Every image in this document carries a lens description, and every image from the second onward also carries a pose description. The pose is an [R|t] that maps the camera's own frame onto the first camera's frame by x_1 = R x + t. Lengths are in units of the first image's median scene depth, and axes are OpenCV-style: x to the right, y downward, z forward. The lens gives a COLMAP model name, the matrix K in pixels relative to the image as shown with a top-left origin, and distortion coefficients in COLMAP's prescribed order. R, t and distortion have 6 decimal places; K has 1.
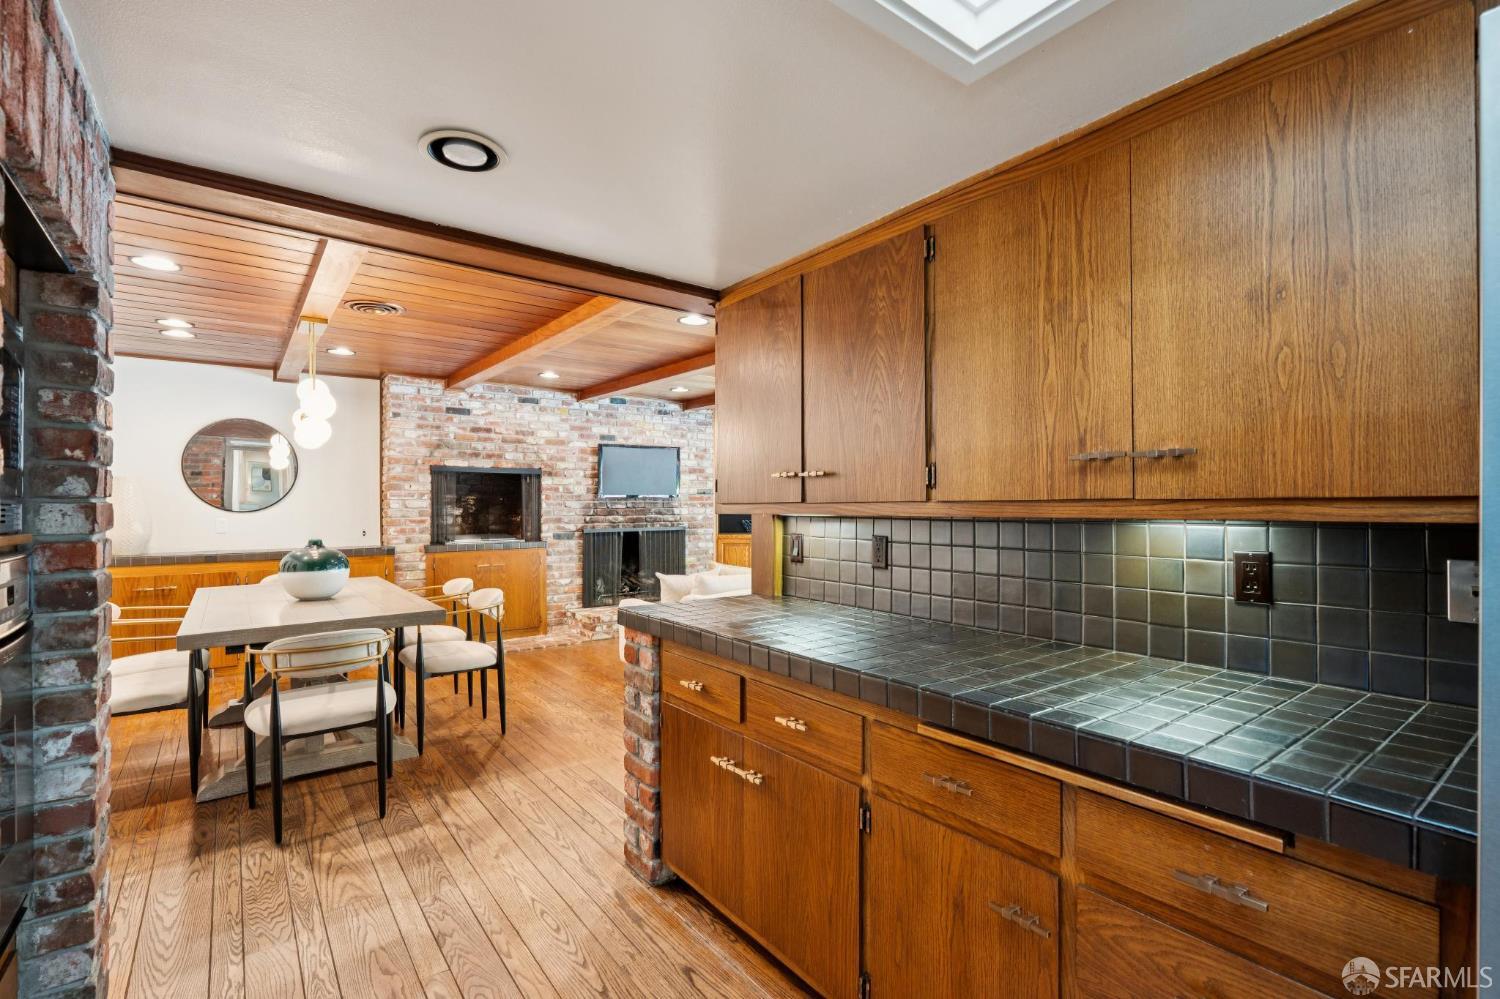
lens RADIAL K [[680.6, 0, 747.1], [0, 680.6, 511.8], [0, 0, 1]] dist [-0.000562, -0.000283]
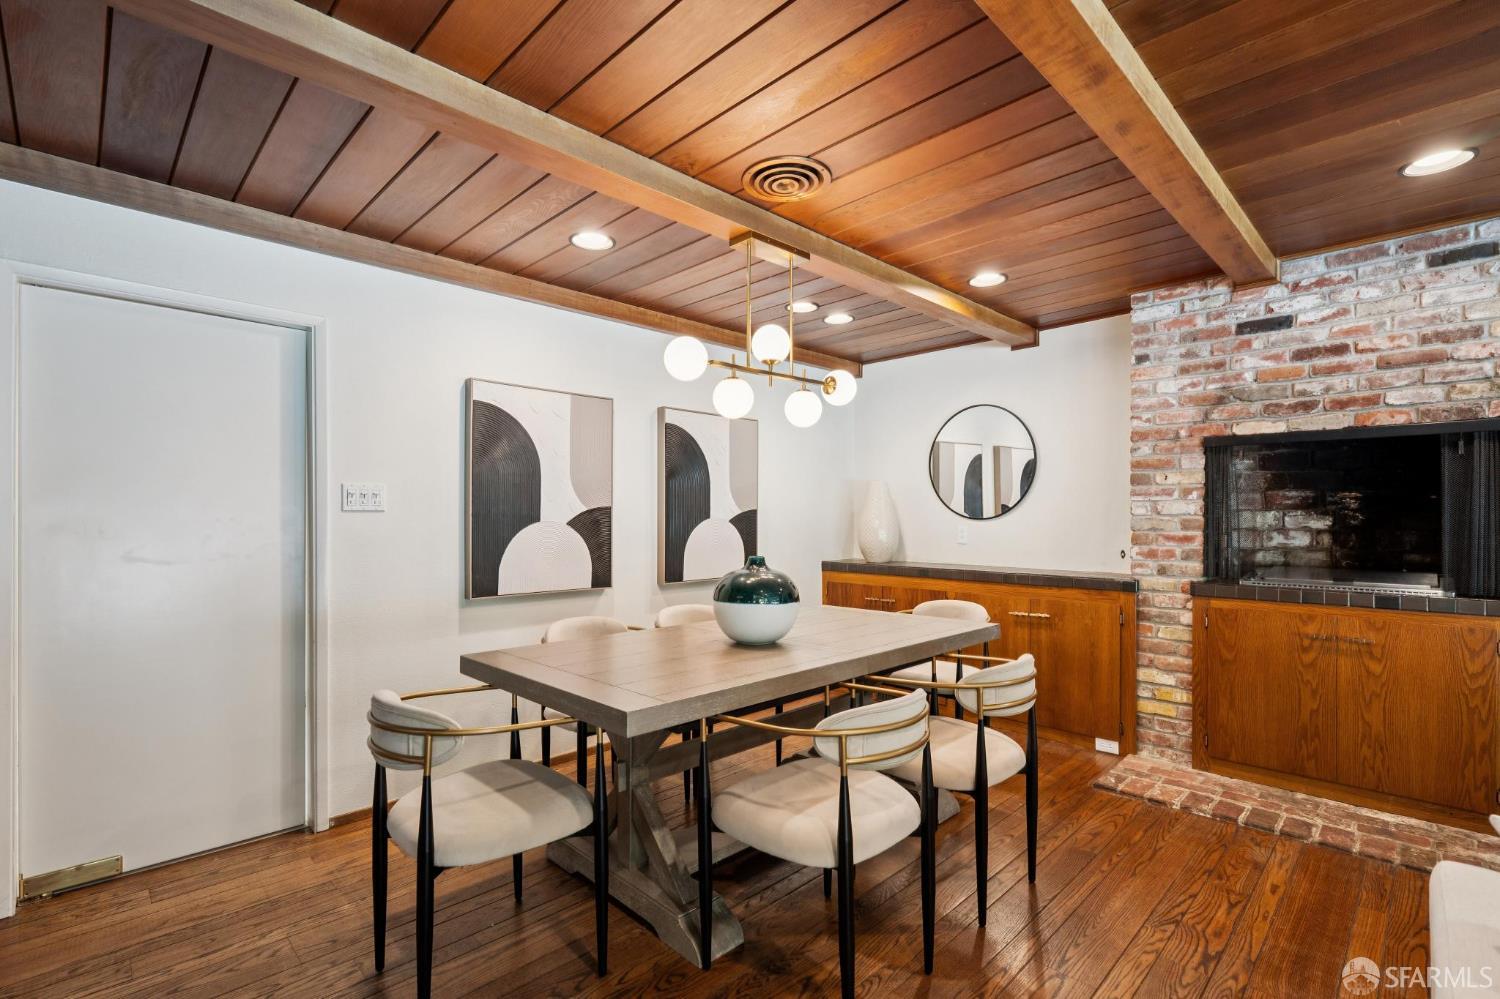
lens RADIAL K [[680.6, 0, 747.1], [0, 680.6, 511.8], [0, 0, 1]] dist [-0.000562, -0.000283]
pose [[0.130008, -0.002411, -0.991510, 0.031173], [-0.012754, 0.999910, -0.004103, -0.001126], [0.991431, 0.013179, 0.129966, 0.559632]]
